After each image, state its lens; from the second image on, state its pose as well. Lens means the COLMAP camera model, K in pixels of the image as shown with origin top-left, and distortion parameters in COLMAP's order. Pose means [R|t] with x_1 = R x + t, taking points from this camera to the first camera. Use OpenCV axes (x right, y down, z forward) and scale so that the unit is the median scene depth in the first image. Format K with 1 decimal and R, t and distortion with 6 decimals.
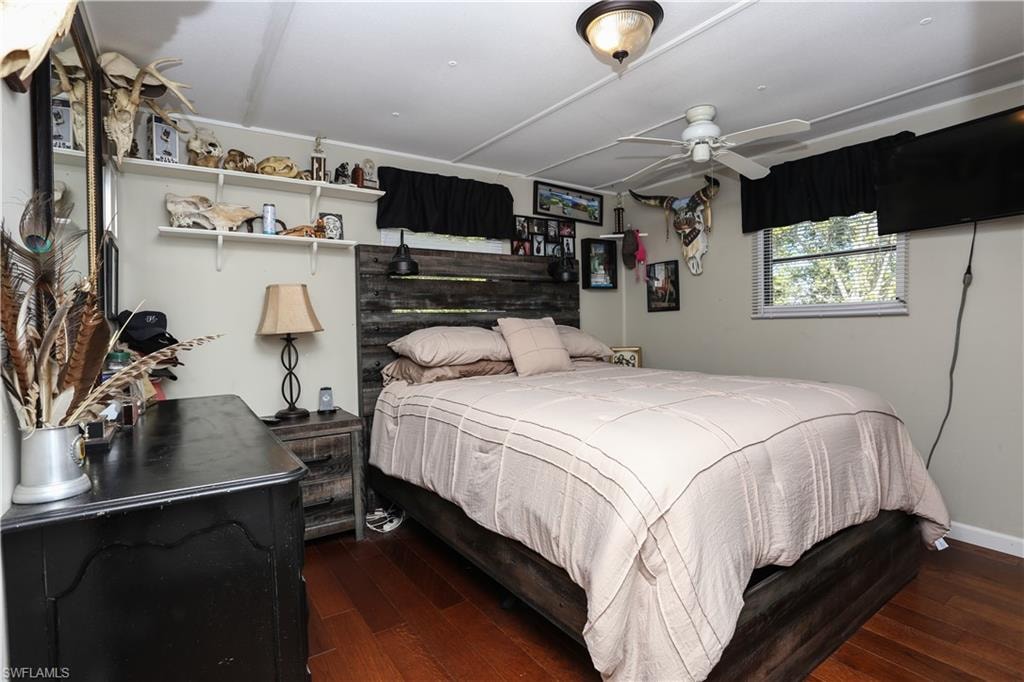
lens RADIAL K [[511.3, 0, 512.0], [0, 511.3, 341.0], [0, 0, 1]] dist [-0.000041, -0.000022]
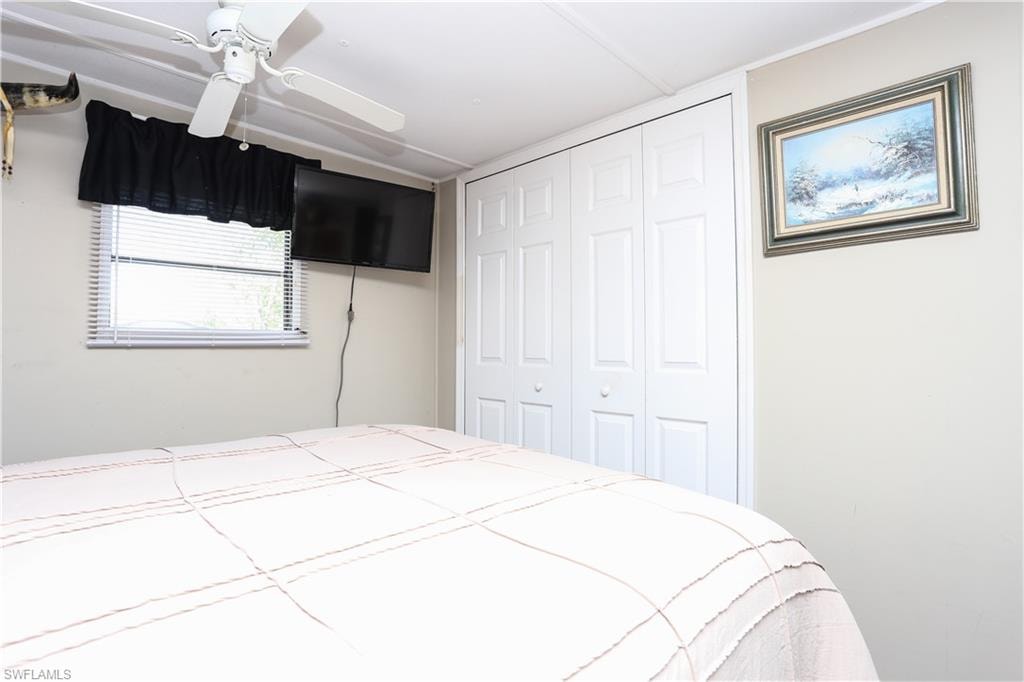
lens RADIAL K [[511.3, 0, 512.0], [0, 511.3, 341.0], [0, 0, 1]] dist [-0.000041, -0.000022]
pose [[-0.166820, 0.028277, 0.985582, -0.237055], [0.034145, 0.999155, -0.022887, -0.025664], [-0.985396, 0.029834, -0.167645, 0.762110]]
